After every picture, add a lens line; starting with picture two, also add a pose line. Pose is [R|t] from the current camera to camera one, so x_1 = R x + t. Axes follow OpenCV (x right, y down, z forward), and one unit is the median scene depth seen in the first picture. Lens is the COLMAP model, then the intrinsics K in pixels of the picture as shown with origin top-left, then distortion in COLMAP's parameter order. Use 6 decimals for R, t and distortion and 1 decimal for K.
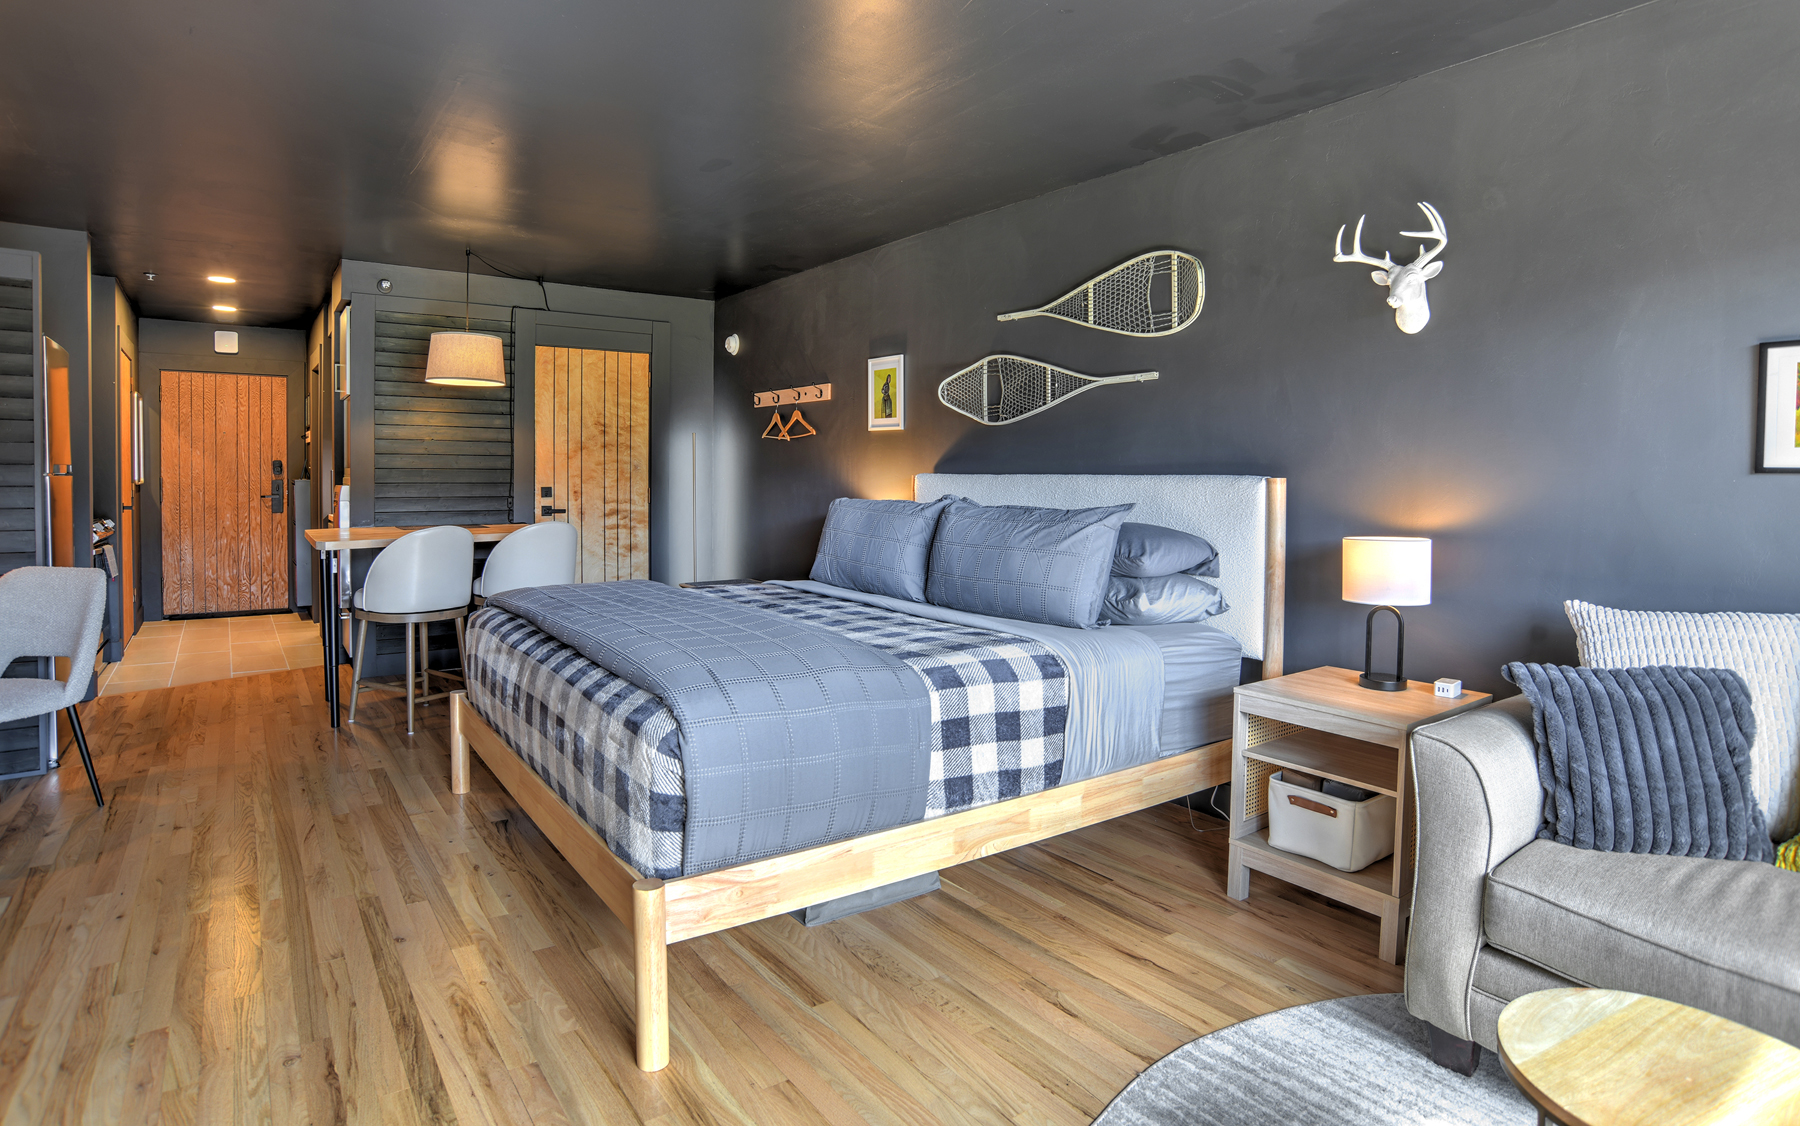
lens RADIAL K [[966.2, 0, 901.9], [0, 966.2, 513.3], [0, 0, 1]] dist [-0.080388, 0.041238]
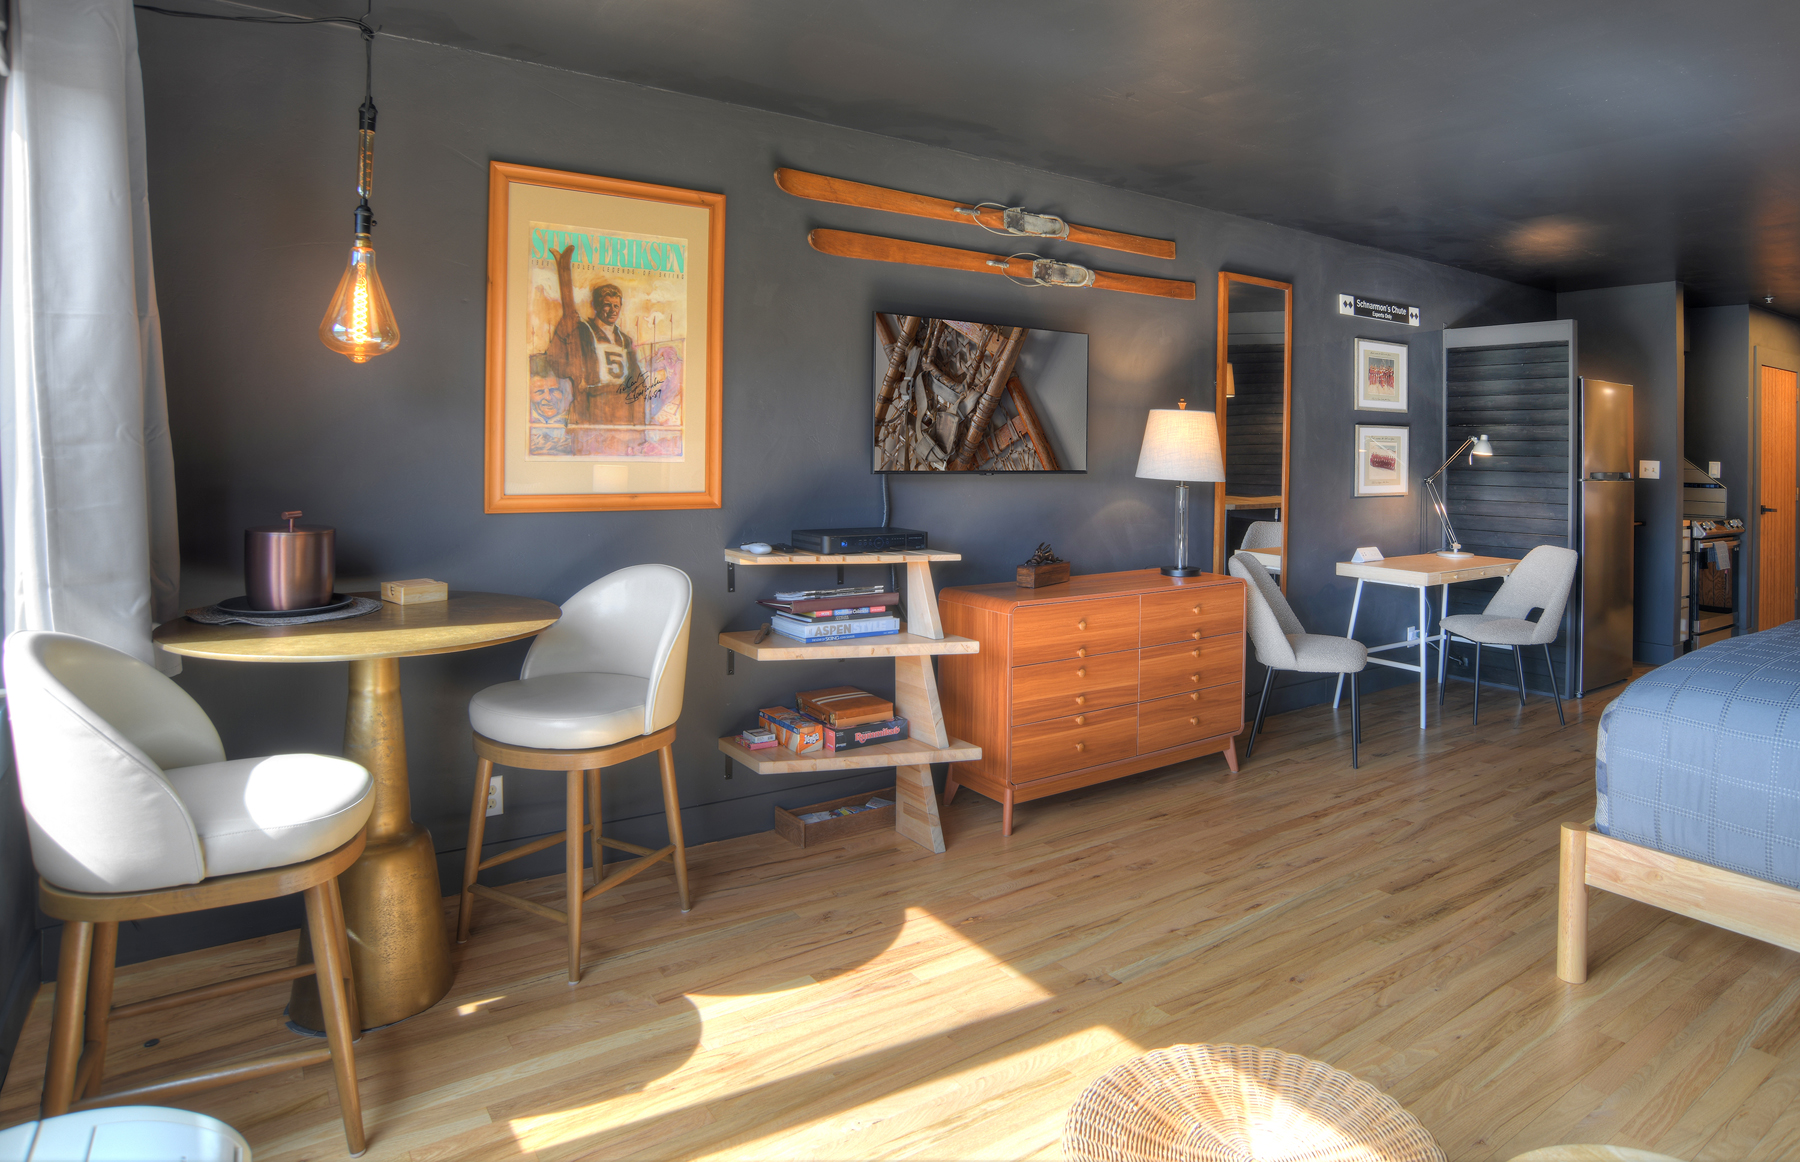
lens RADIAL K [[1021.1, 0, 987.7], [0, 1021.1, 422.8], [0, 0, 1]] dist [-0.099273, 0.044651]
pose [[0.032702, -0.037196, -0.998773, 0.290158], [-0.057149, 0.997603, -0.039024, -0.011324], [0.997830, 0.058355, 0.030498, 0.048864]]
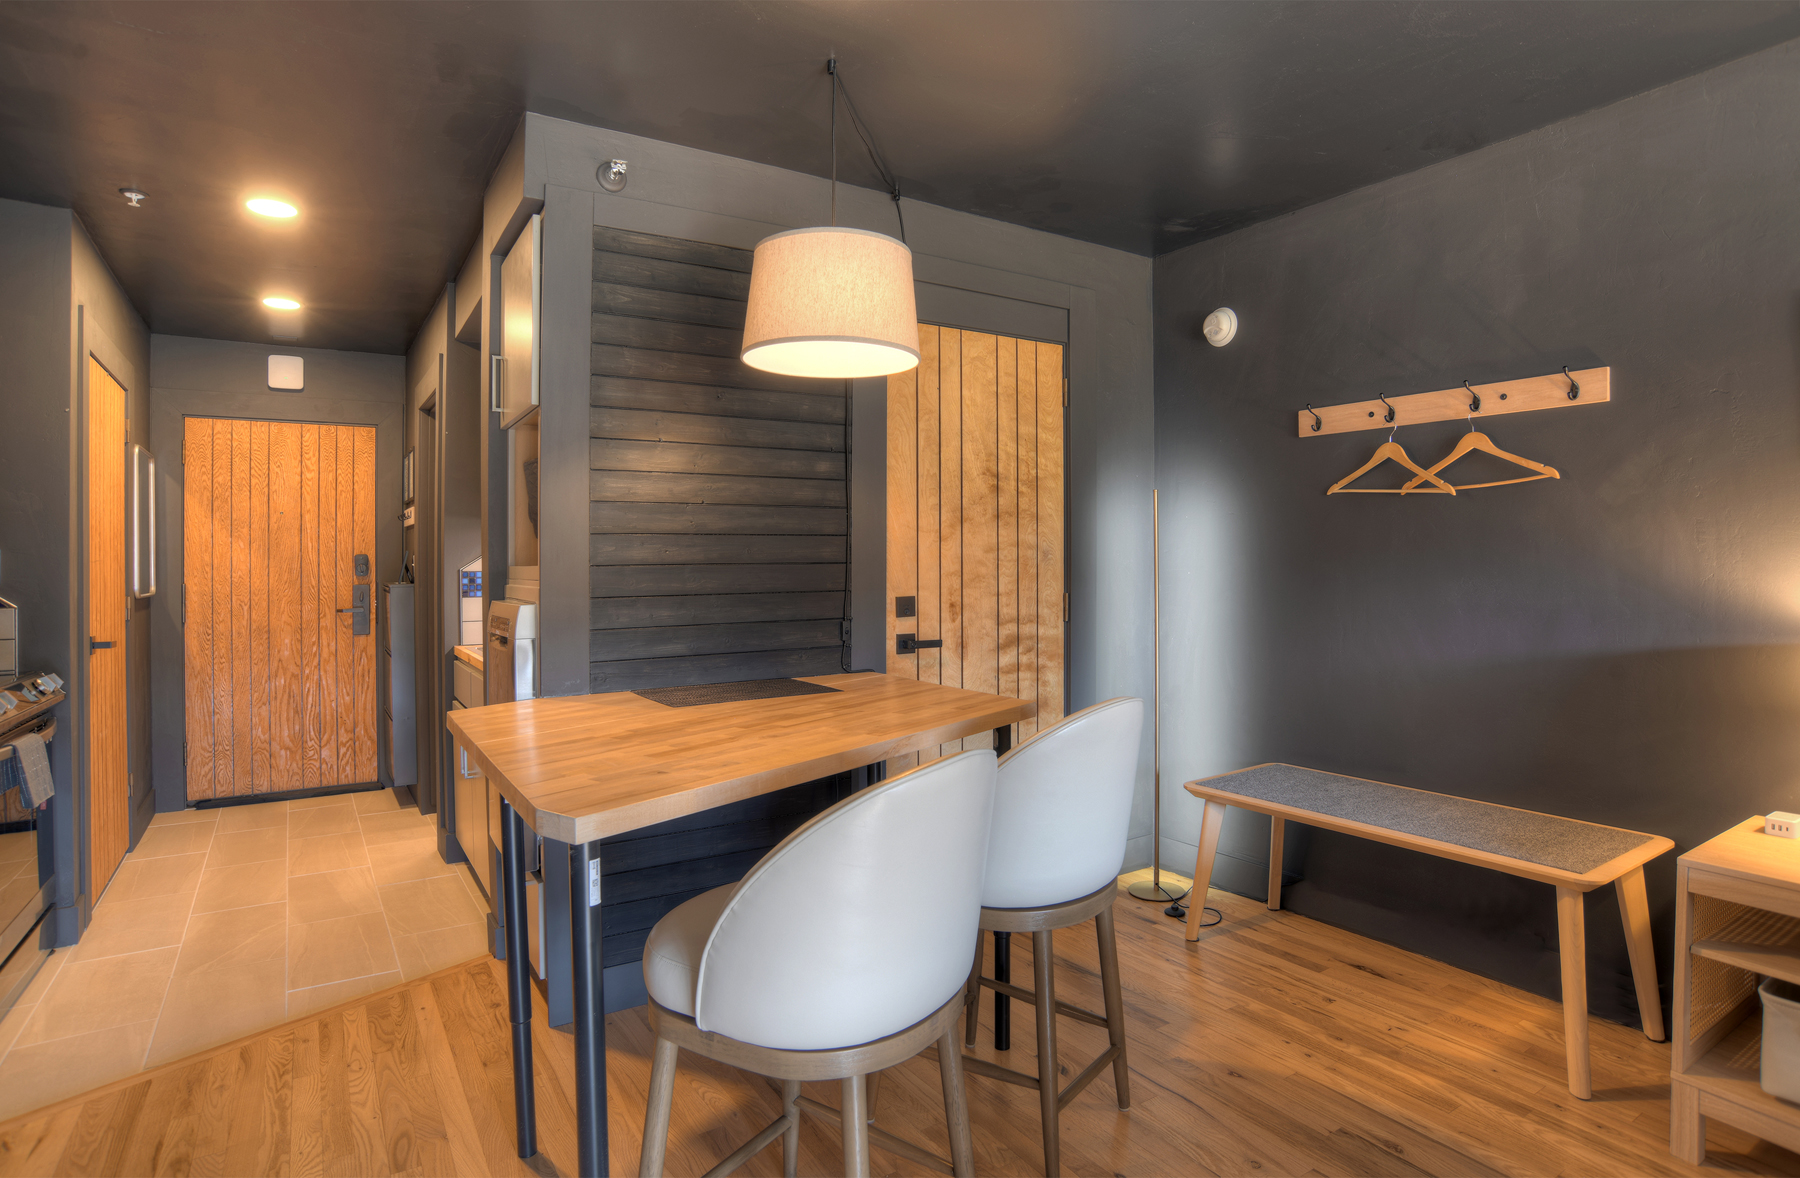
lens RADIAL K [[944.8, 0, 919.4], [0, 944.8, 566.7], [0, 0, 1]] dist [-0.077655, 0.030790]
pose [[0.999494, -0.018215, -0.026065, -0.347443], [0.017332, 0.999282, -0.033687, -0.026128], [0.026660, 0.033218, 0.999092, 0.494834]]
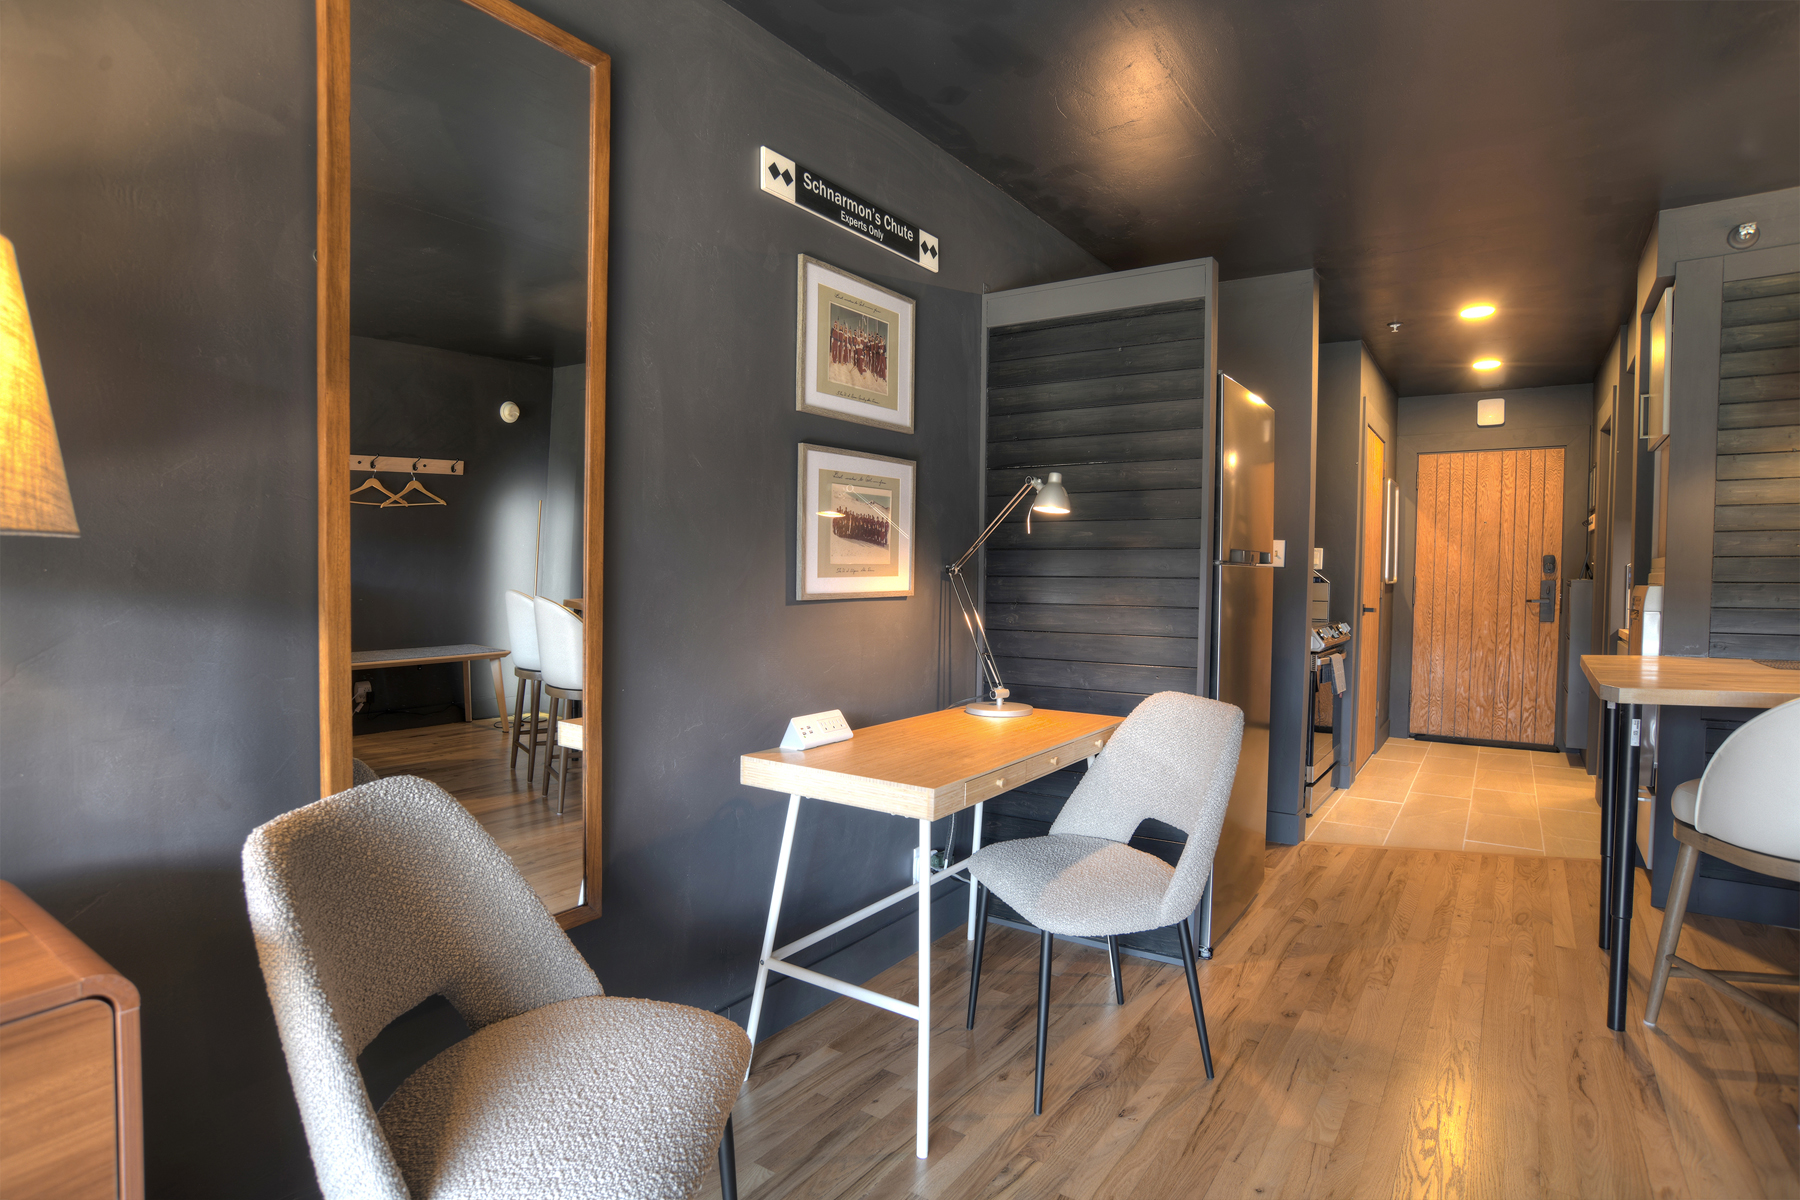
lens RADIAL K [[958.2, 0, 872.4], [0, 958.2, 594.7], [0, 0, 1]] dist [-0.104746, 0.054349]
pose [[0.336740, 0.020855, -0.941367, -0.176835], [-0.042999, 0.999052, 0.006752, -0.005924], [0.940615, 0.038205, 0.337317, 0.282100]]
